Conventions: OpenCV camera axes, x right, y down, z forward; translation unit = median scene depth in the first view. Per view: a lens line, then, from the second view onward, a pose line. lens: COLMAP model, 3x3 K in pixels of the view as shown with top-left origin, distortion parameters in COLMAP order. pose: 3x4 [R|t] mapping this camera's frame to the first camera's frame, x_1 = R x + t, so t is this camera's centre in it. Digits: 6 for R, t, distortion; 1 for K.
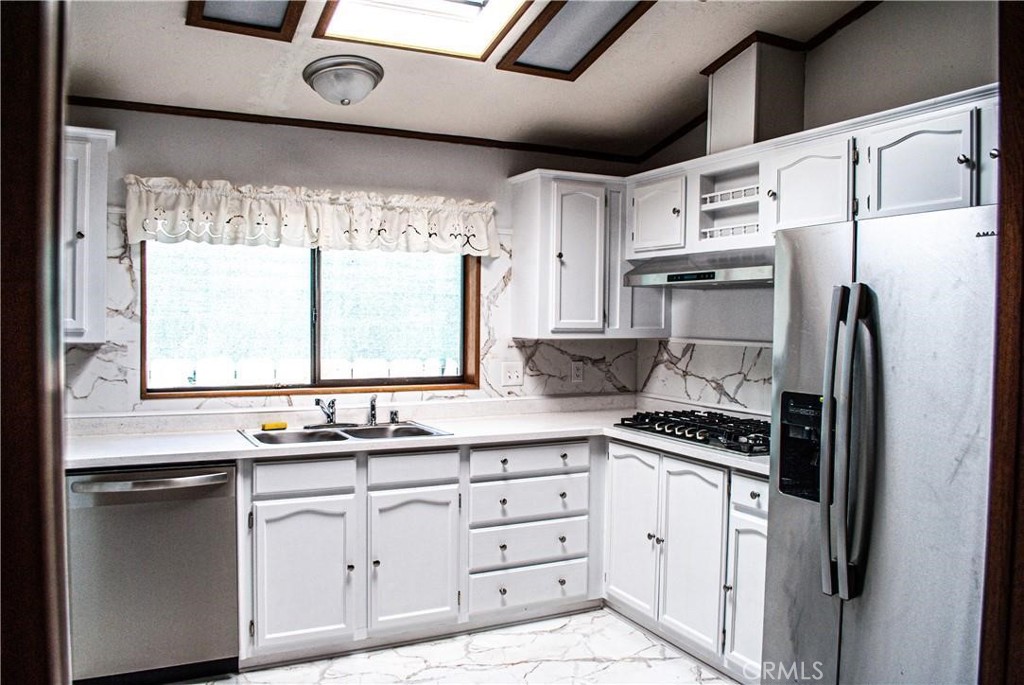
lens RADIAL K [[800.3, 0, 515.0], [0, 800.3, 345.6], [0, 0, 1]] dist [-0.085868, -0.002865]
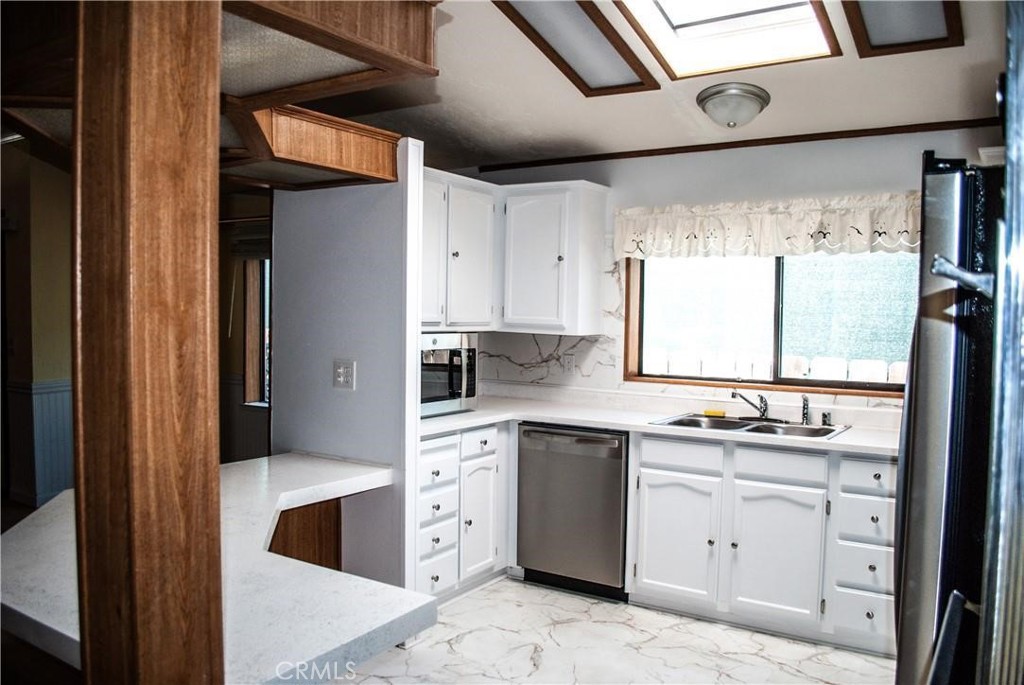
lens RADIAL K [[800.3, 0, 511.1], [0, 800.3, 343.1], [0, 0, 1]] dist [-0.085868, -0.002865]
pose [[0.501243, 0.032493, -0.864696, 0.568846], [-0.037404, 0.999174, 0.015864, -0.007679], [0.864498, 0.024392, 0.502044, 0.176137]]
